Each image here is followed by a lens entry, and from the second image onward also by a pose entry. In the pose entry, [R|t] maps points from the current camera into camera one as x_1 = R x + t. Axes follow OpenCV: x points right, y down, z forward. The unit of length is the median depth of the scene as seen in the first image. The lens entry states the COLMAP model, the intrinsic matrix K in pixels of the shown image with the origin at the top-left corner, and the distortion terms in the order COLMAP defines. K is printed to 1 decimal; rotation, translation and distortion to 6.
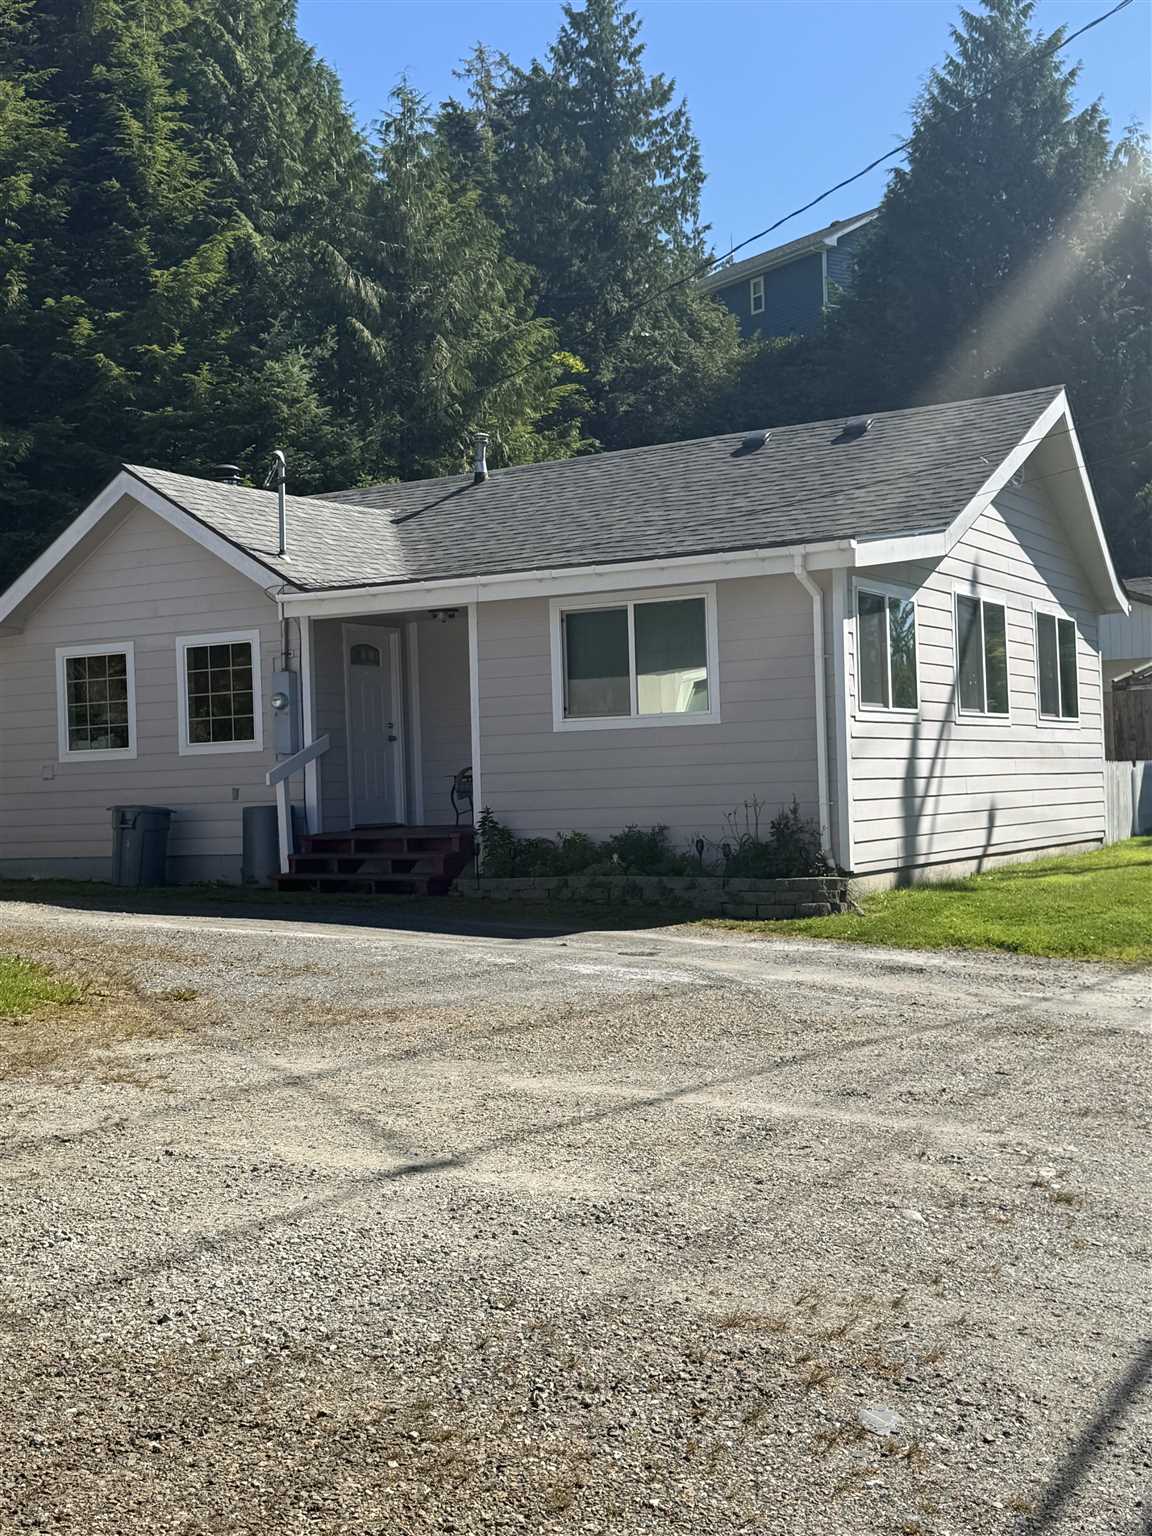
lens RADIAL K [[1856.4, 0, 576.0], [0, 1856.4, 768.0], [0, 0, 1]] dist [0.182603, -0.408524]
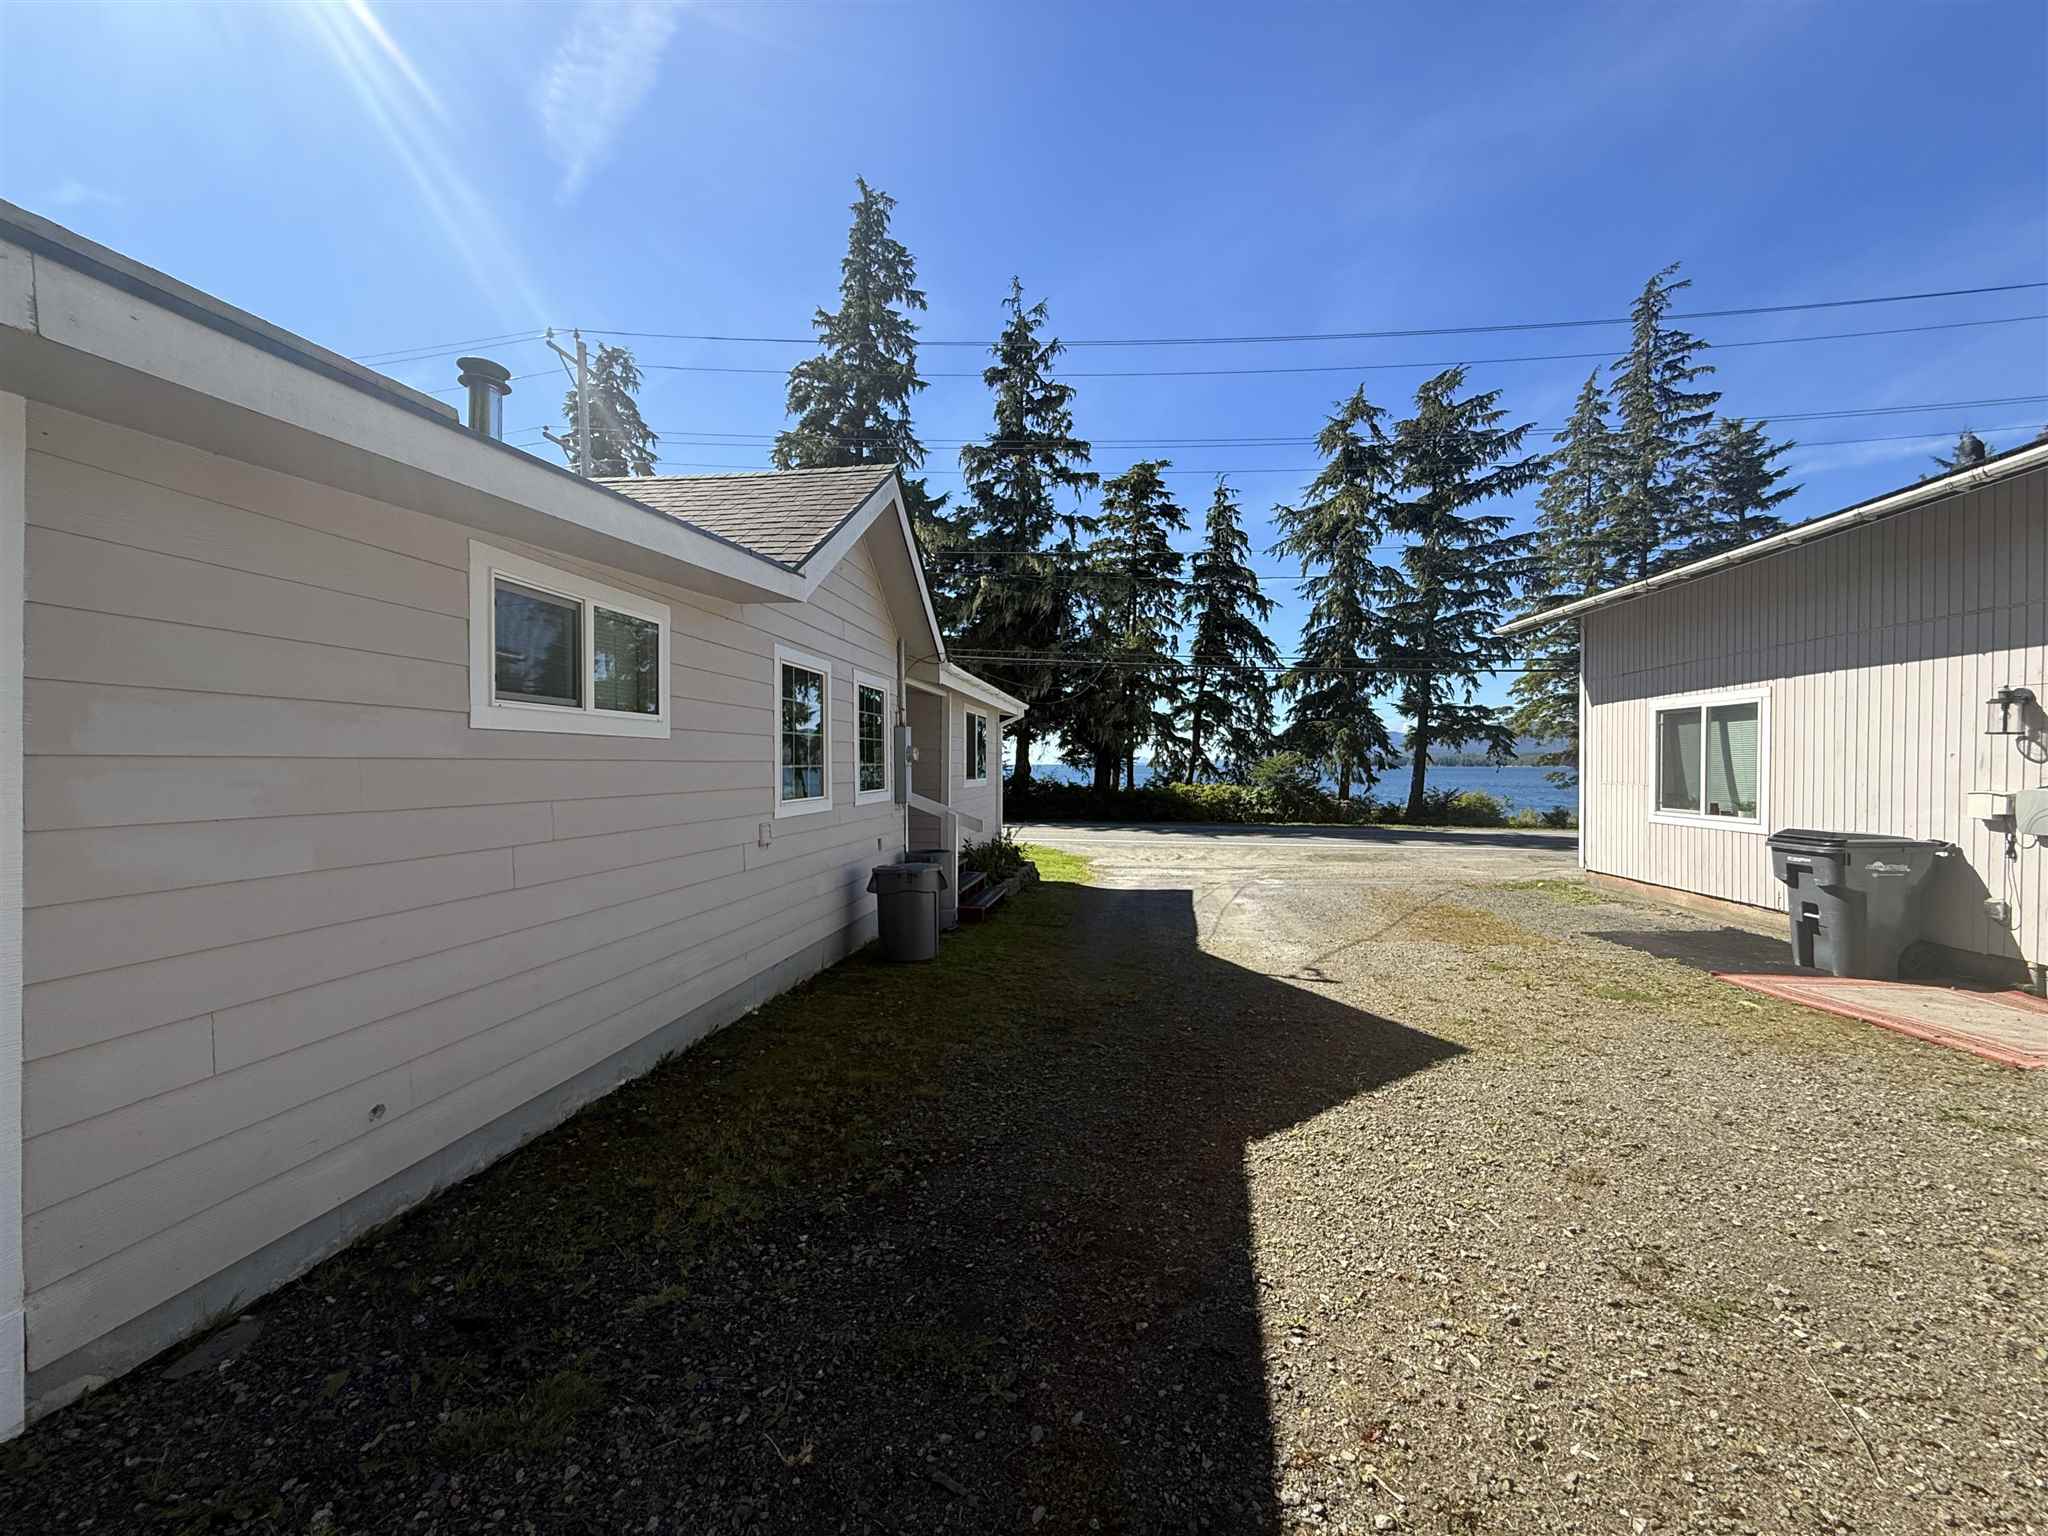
lens RADIAL K [[812.8, 0, 1024.0], [0, 812.8, 768.0], [0, 0, 1]] dist [0.000032, -0.000423]
pose [[-0.362698, 0.029063, 0.931453, -0.571350], [-0.005048, 0.999438, -0.033150, -0.011785], [-0.931893, -0.016726, -0.362347, 1.023324]]
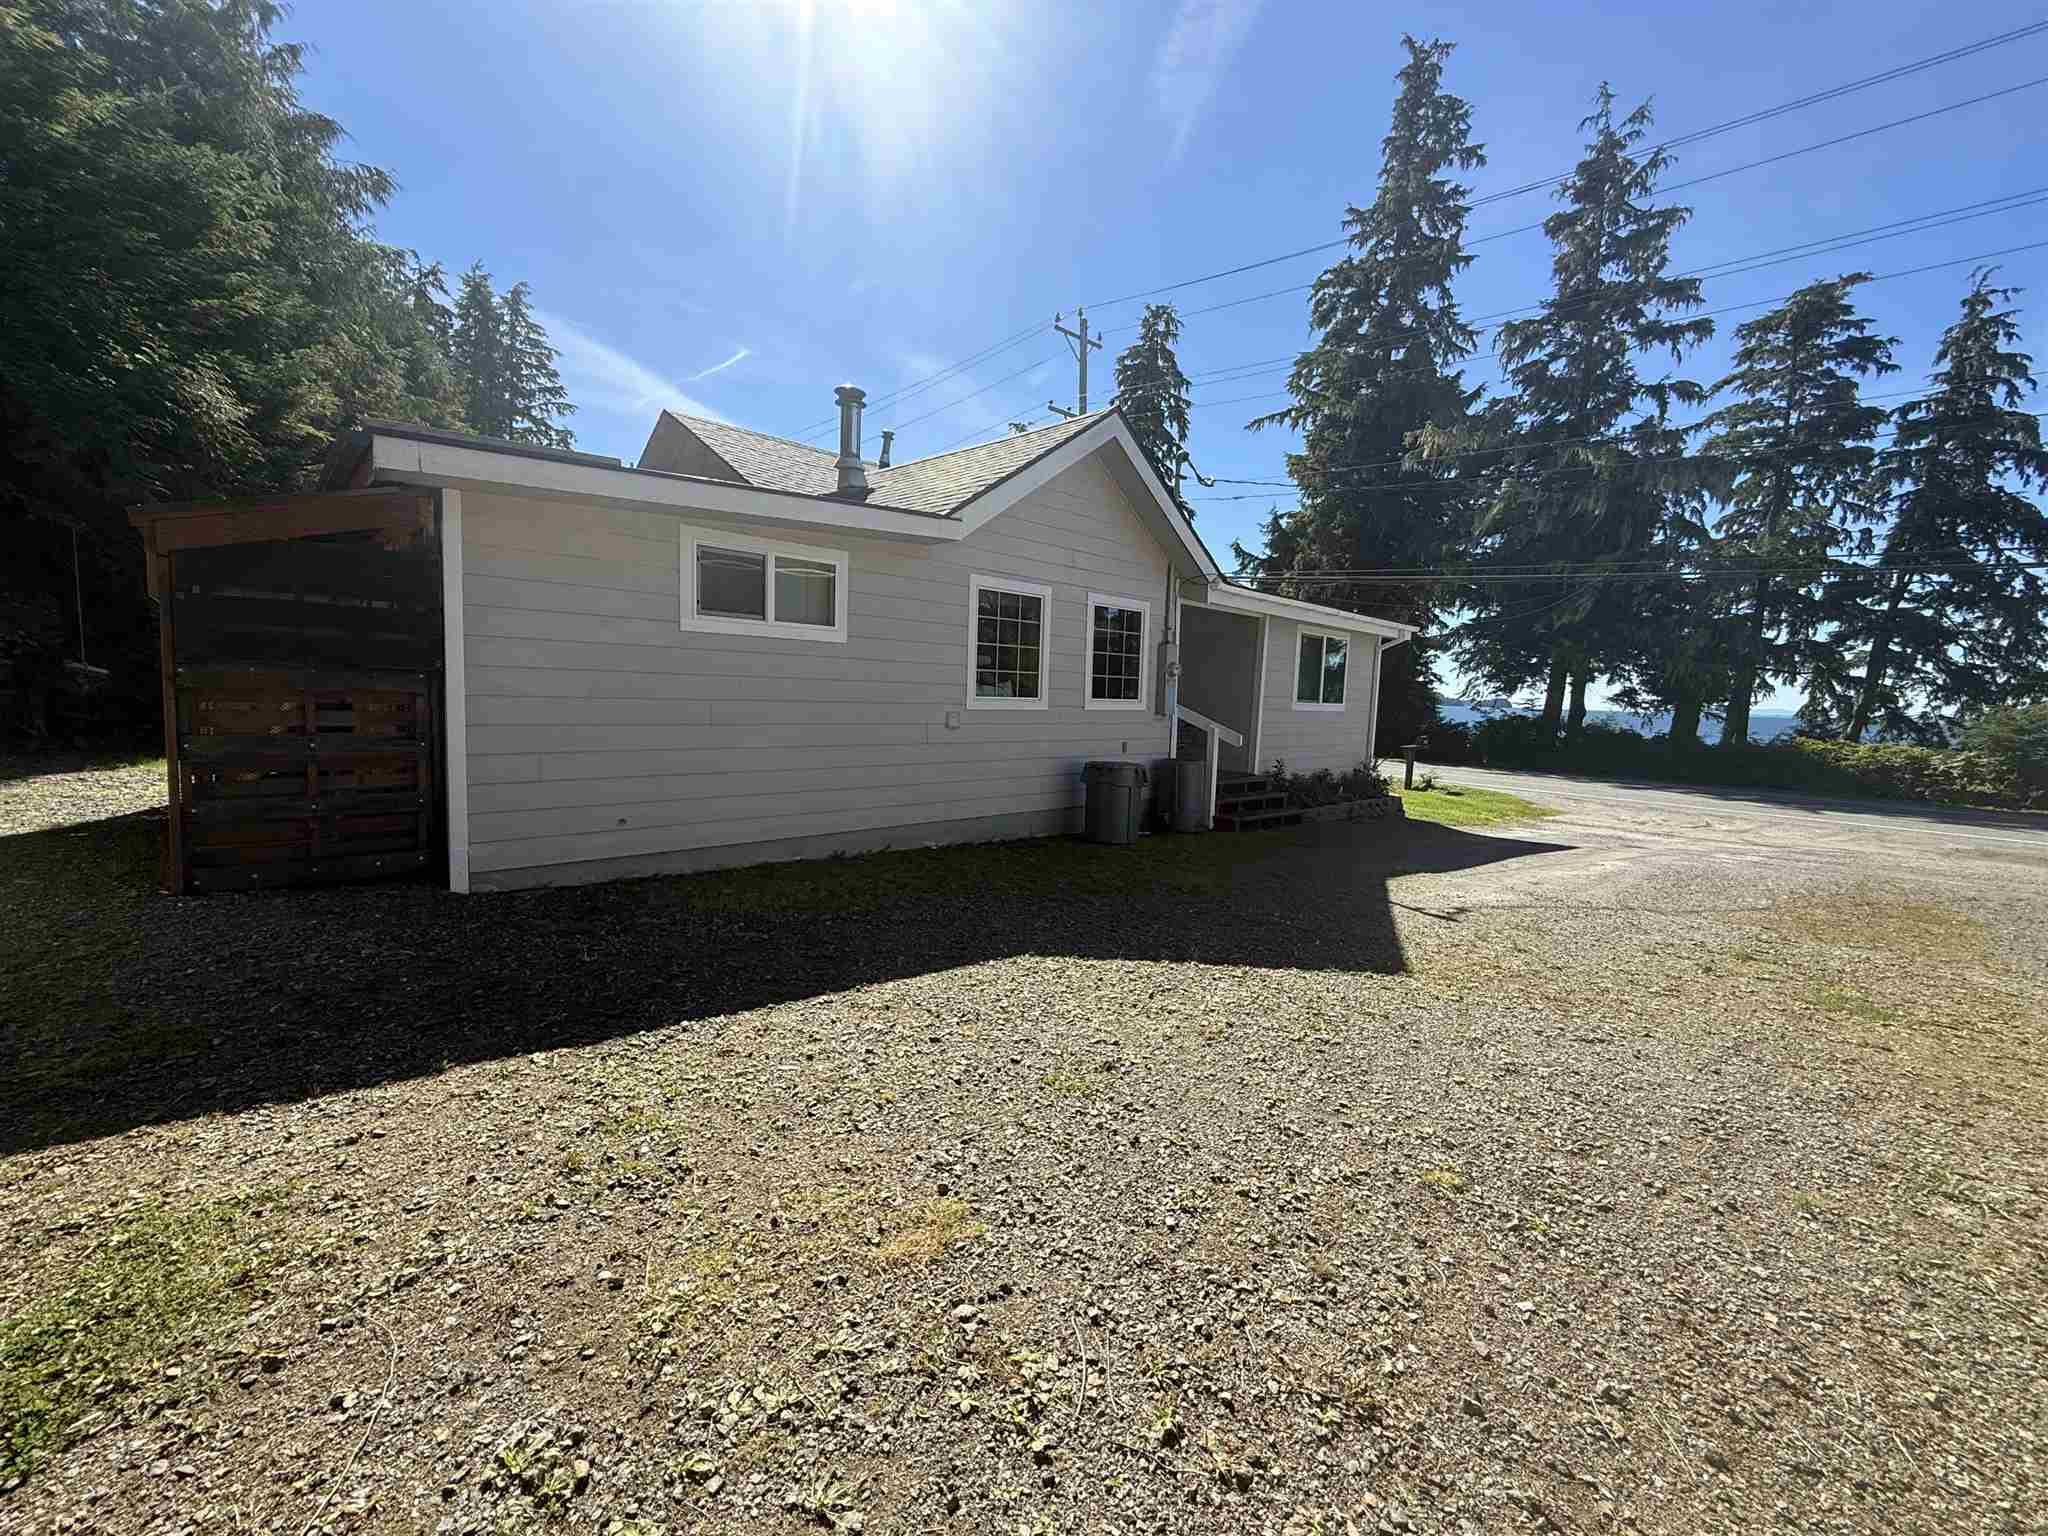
lens RADIAL K [[812.8, 0, 1024.0], [0, 812.8, 768.0], [0, 0, 1]] dist [0.000032, -0.000423]
pose [[0.277455, -0.049331, 0.959471, -0.627410], [-0.061670, 0.995707, 0.069027, -0.003497], [-0.958757, -0.078323, 0.273222, 0.872143]]
